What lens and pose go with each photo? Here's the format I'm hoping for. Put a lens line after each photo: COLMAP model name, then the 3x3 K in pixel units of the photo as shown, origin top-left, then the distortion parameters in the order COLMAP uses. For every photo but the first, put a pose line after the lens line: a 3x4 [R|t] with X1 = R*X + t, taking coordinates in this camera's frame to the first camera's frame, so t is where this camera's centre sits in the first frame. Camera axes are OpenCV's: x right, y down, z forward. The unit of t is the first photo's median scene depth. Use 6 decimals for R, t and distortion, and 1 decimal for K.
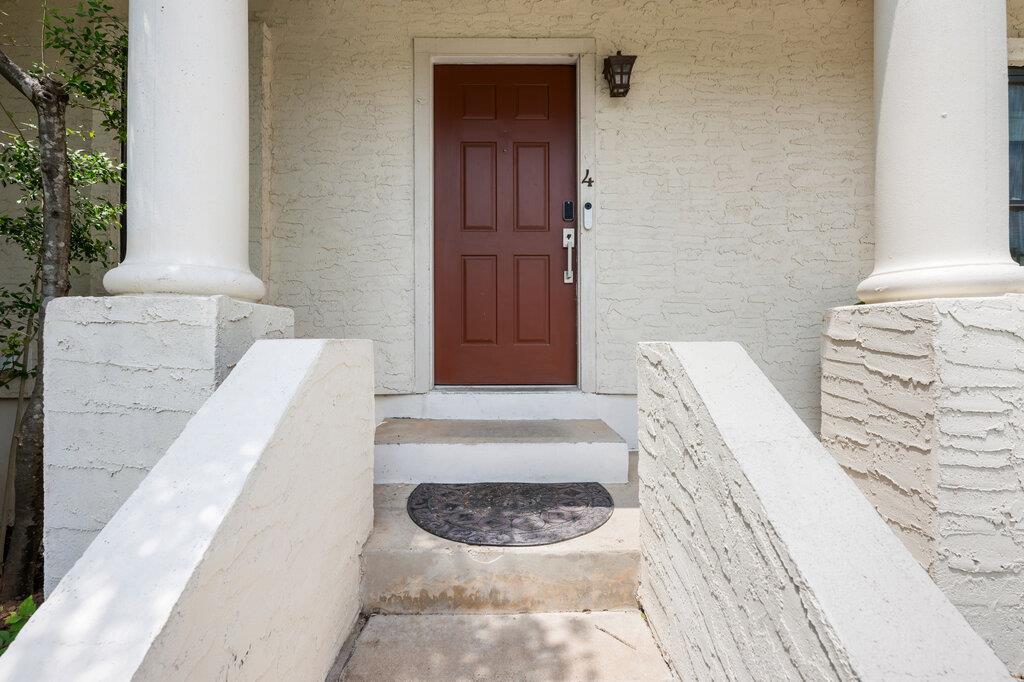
lens RADIAL K [[438.9, 0, 511.5], [0, 438.9, 338.6], [0, 0, 1]] dist [-0.003539, -0.000431]
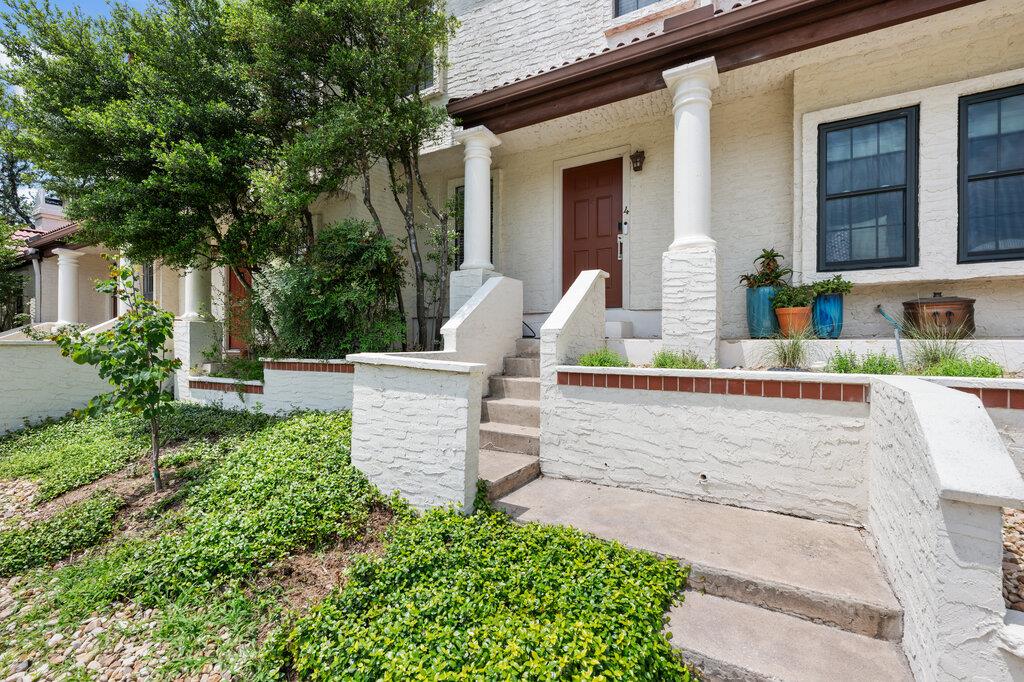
lens RADIAL K [[438.9, 0, 514.2], [0, 438.9, 337.6], [0, 0, 1]] dist [-0.003539, -0.000431]
pose [[0.859116, 0.002781, -0.511773, 0.830165], [-0.003068, 0.999995, 0.000284, 0.269918], [0.511772, 0.001326, 0.859120, -1.169521]]
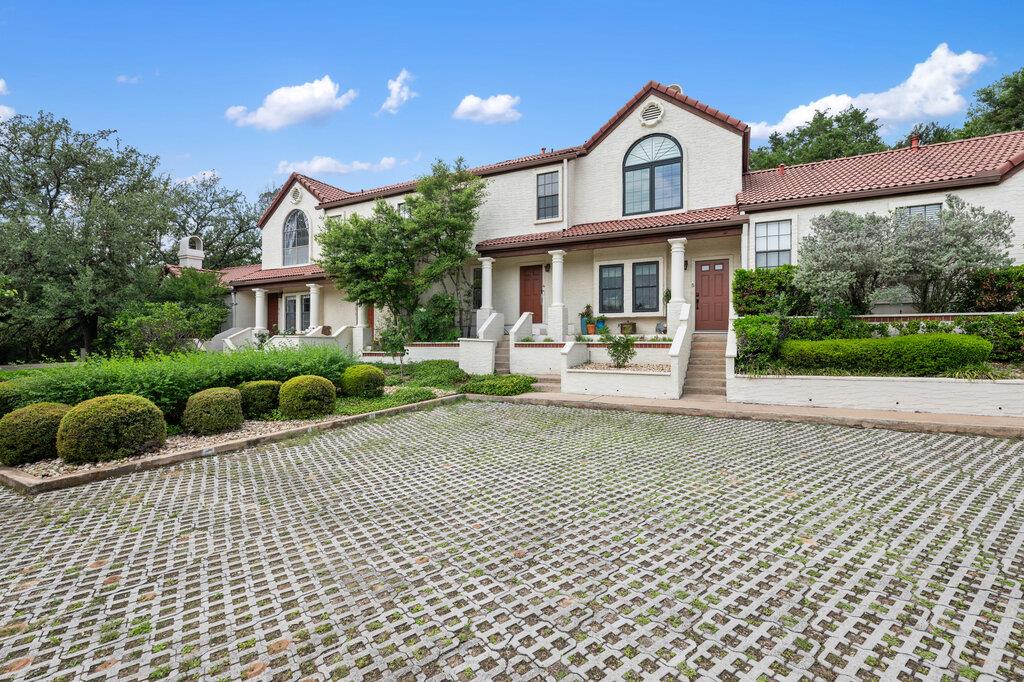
lens RADIAL K [[438.9, 0, 512.2], [0, 438.9, 341.2], [0, 0, 1]] dist [-0.003539, -0.000431]
pose [[0.883113, 0.002749, -0.469152, 2.486711], [-0.005219, 0.999979, -0.003966, 0.374581], [0.469131, 0.005951, 0.883108, -4.189452]]
